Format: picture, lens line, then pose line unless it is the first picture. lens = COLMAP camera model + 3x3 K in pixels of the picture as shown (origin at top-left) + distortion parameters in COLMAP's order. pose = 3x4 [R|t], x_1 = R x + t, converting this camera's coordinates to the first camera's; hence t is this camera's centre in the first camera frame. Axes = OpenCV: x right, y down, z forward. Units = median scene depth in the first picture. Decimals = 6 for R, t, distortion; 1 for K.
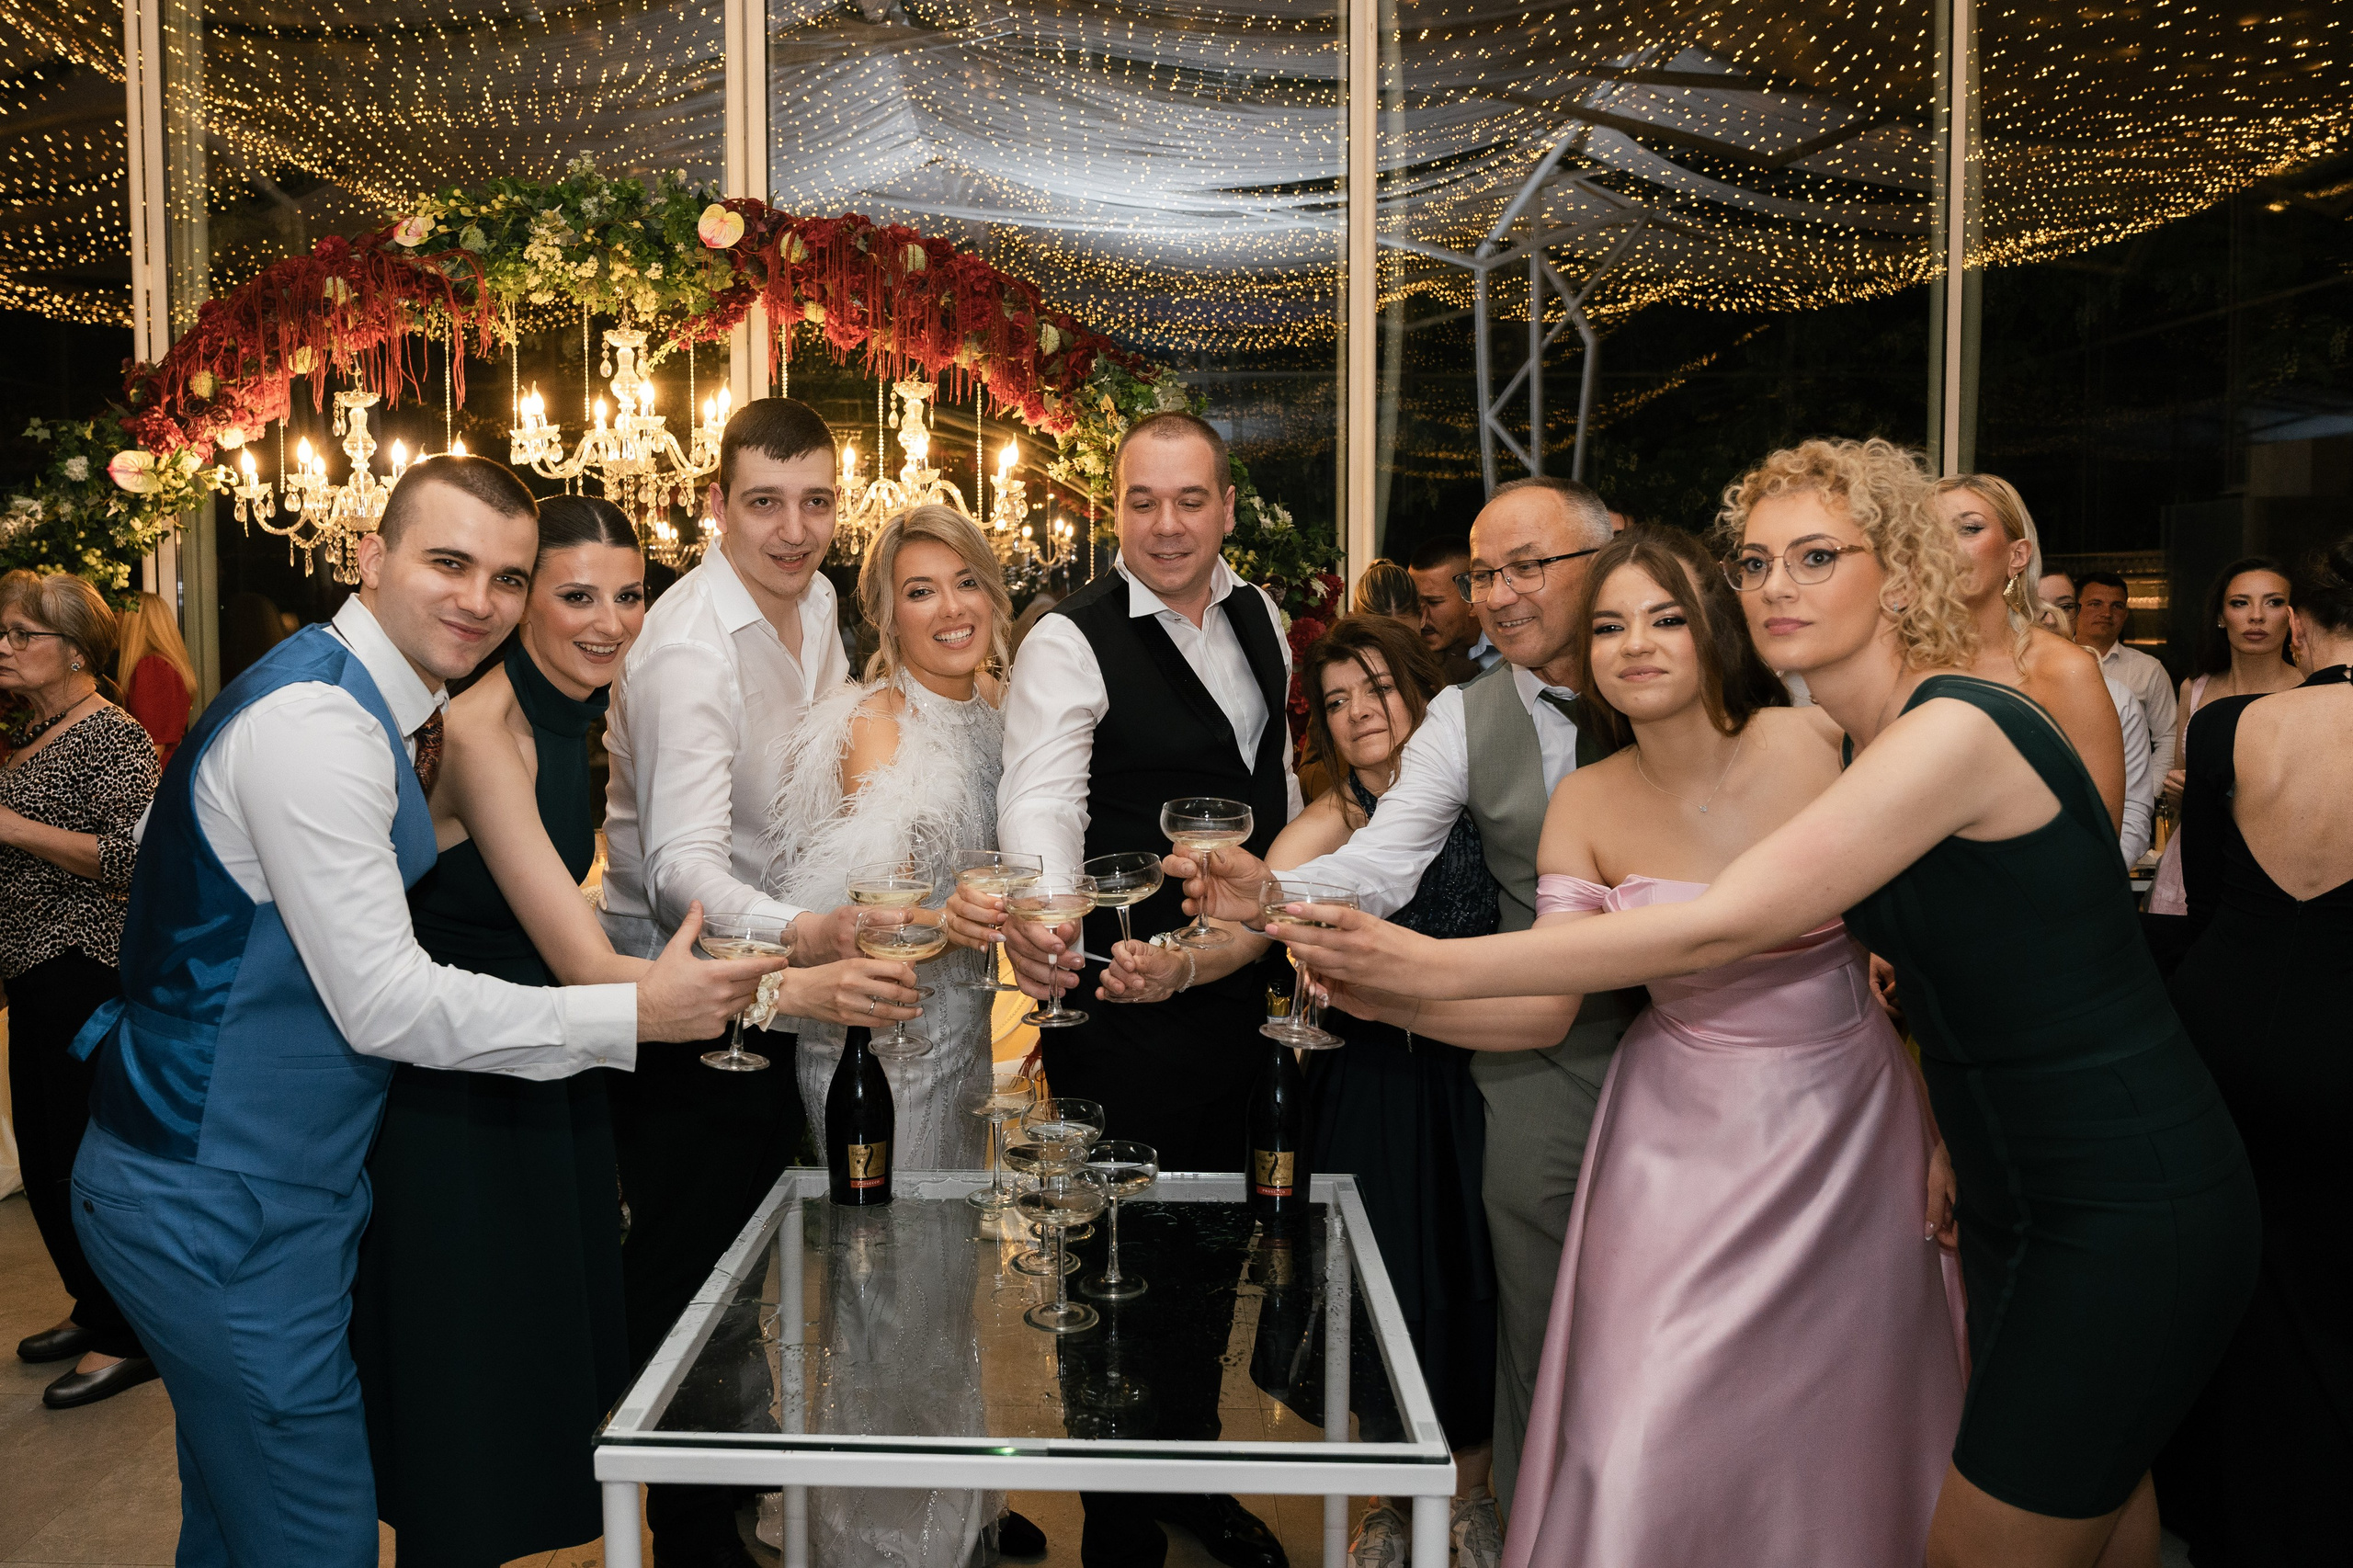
lens RADIAL K [[1689.3, 0, 1087.2], [0, 1689.3, 702.3], [0, 0, 1]] dist [-0.022169, 0.001186]
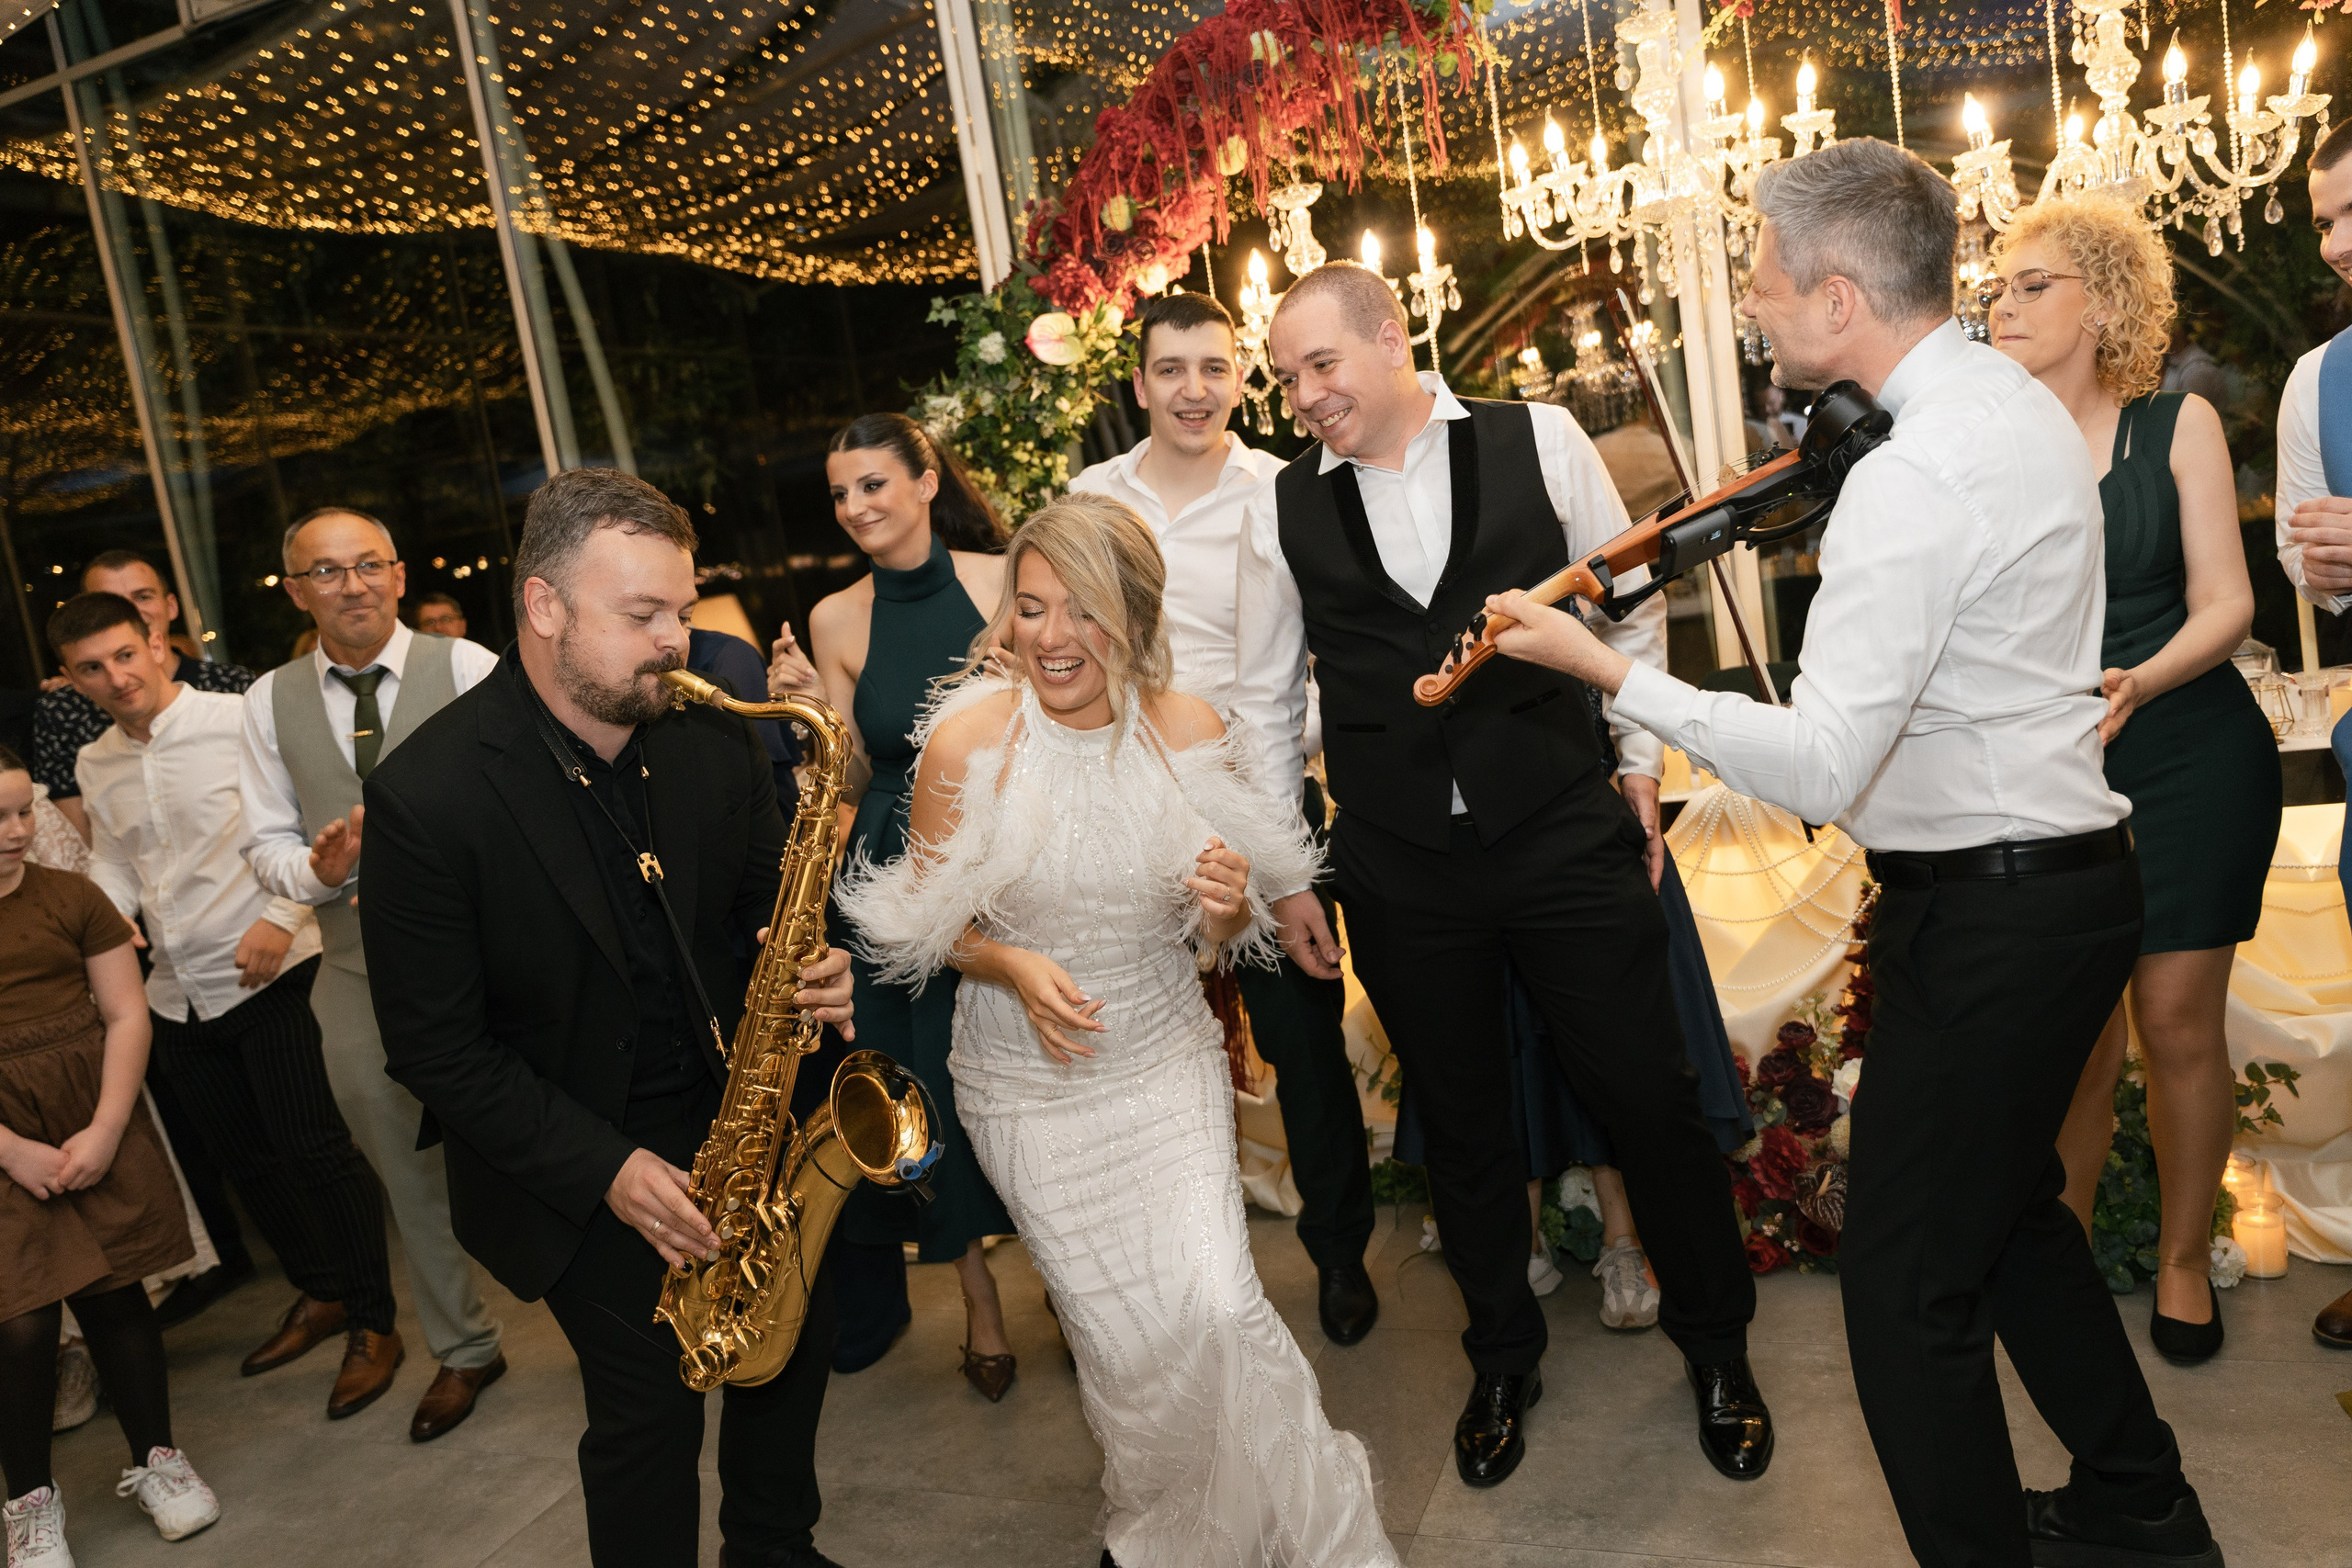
lens RADIAL K [[1688.2, 0, 1176.0], [0, 1688.2, 784.0], [0, 0, 1]] dist [-0.000667, -0.002313]
pose [[0.926100, -0.088784, -0.366684, -0.226653], [0.131193, 0.987046, 0.092354, 0.009399], [0.353734, -0.133635, 0.925750, 0.221521]]
